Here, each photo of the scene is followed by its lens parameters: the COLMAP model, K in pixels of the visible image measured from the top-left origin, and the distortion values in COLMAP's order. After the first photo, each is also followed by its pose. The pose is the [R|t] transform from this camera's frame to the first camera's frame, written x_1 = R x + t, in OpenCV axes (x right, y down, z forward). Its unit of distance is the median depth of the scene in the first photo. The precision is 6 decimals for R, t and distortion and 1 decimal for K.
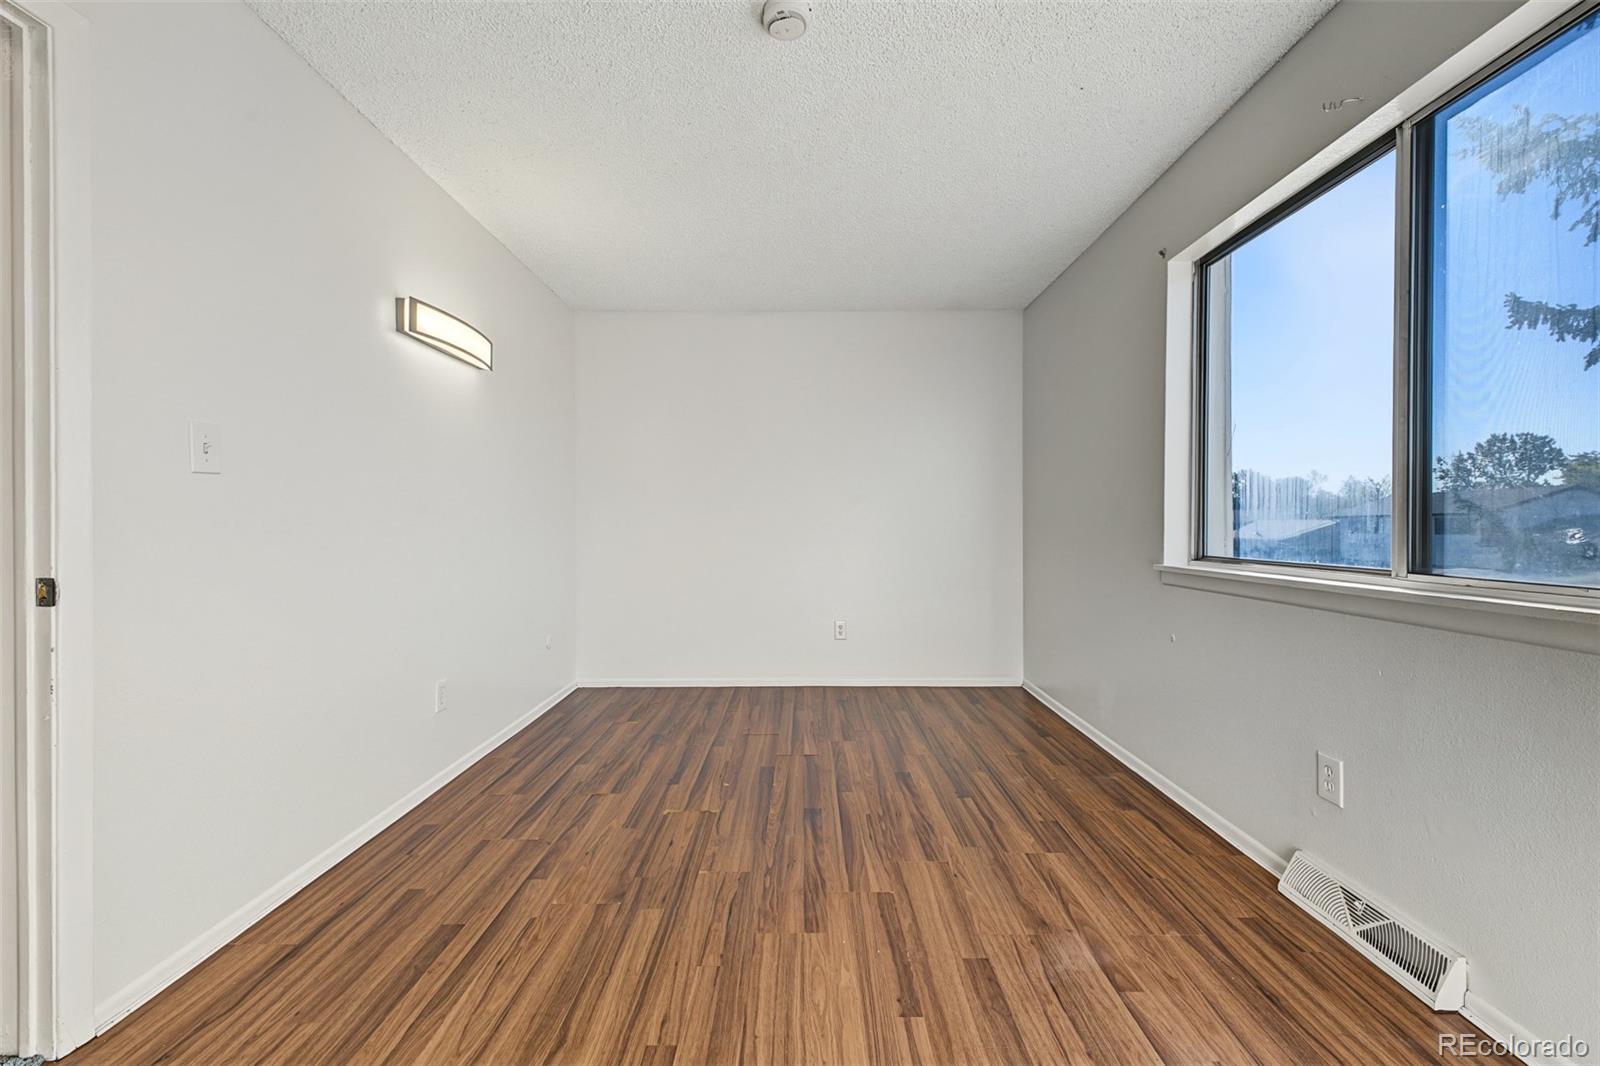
lens RADIAL K [[646.1, 0, 796.2], [0, 646.1, 524.4], [0, 0, 1]] dist [0.032633, -0.007371]
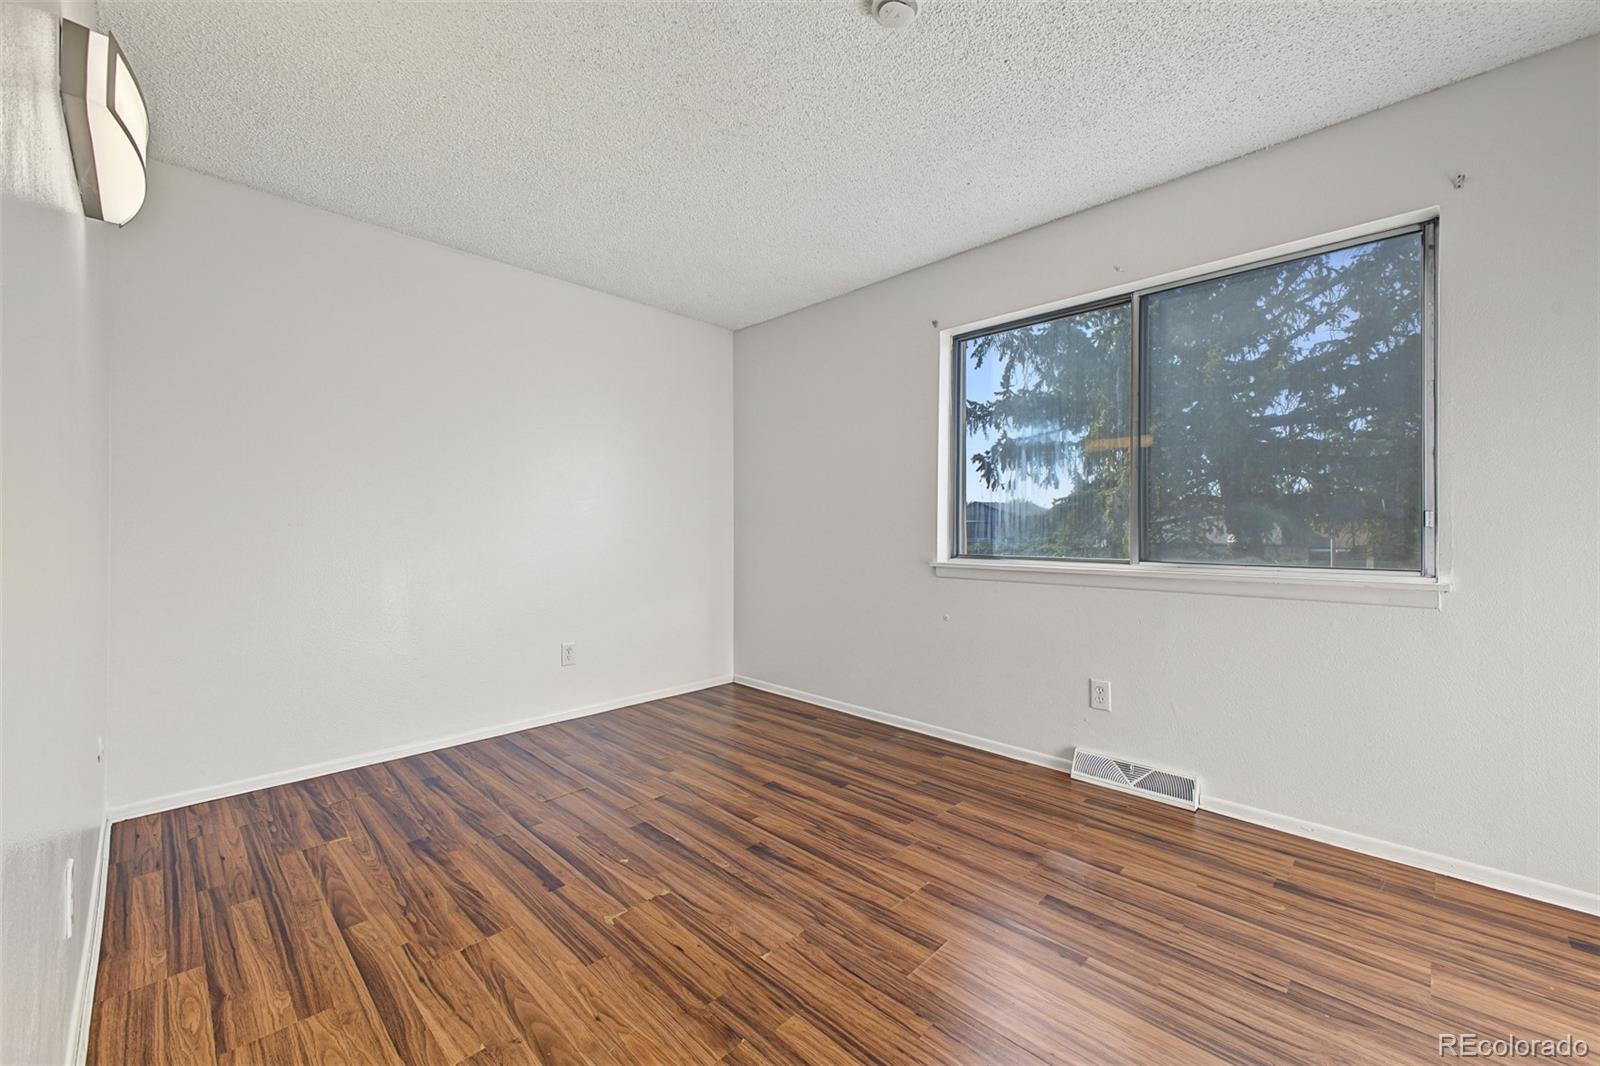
lens RADIAL K [[638.3, 0, 797.4], [0, 638.3, 523.2], [0, 0, 1]] dist [0.031858, -0.009706]
pose [[0.692860, 0.011023, 0.720988, -0.627255], [-0.003669, 0.999924, -0.011762, 0.000061], [-0.721063, 0.005505, 0.692847, 0.362185]]
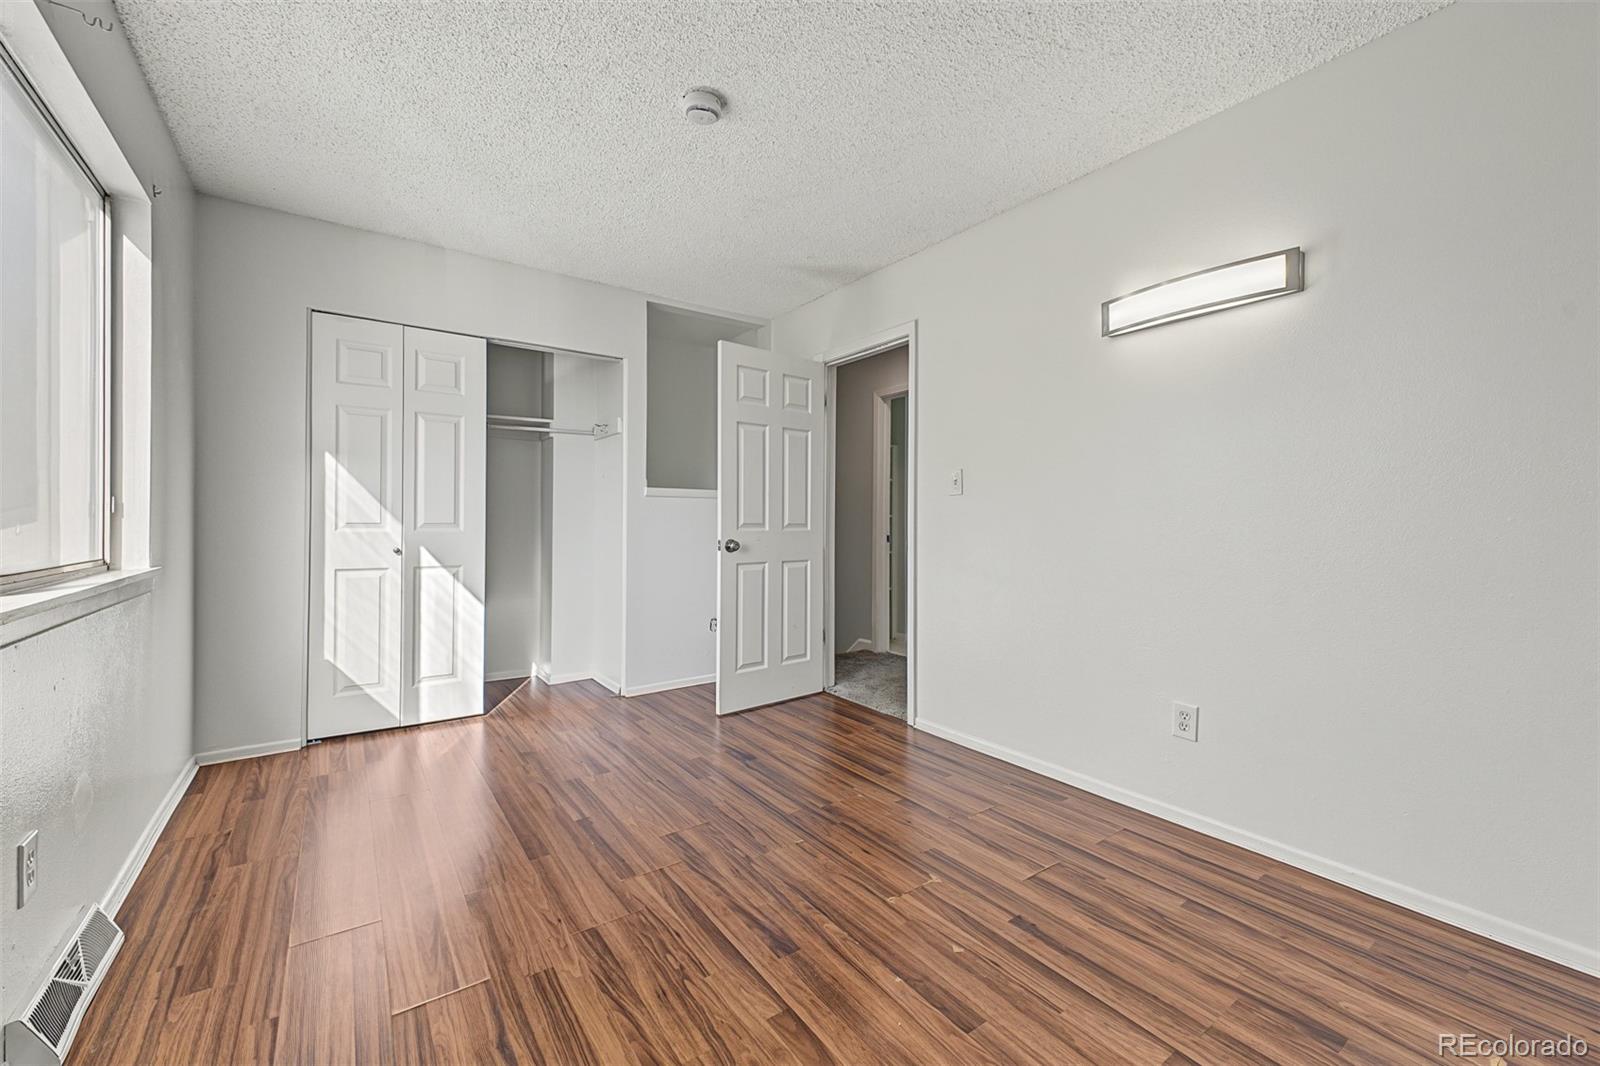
lens RADIAL K [[638.3, 0, 797.4], [0, 638.3, 523.2], [0, 0, 1]] dist [0.031858, -0.009706]
pose [[-0.807884, 0.002402, -0.589336, 0.434737], [-0.000661, 0.999987, 0.004982, -0.000108], [0.589341, 0.004414, -0.807872, 1.652849]]
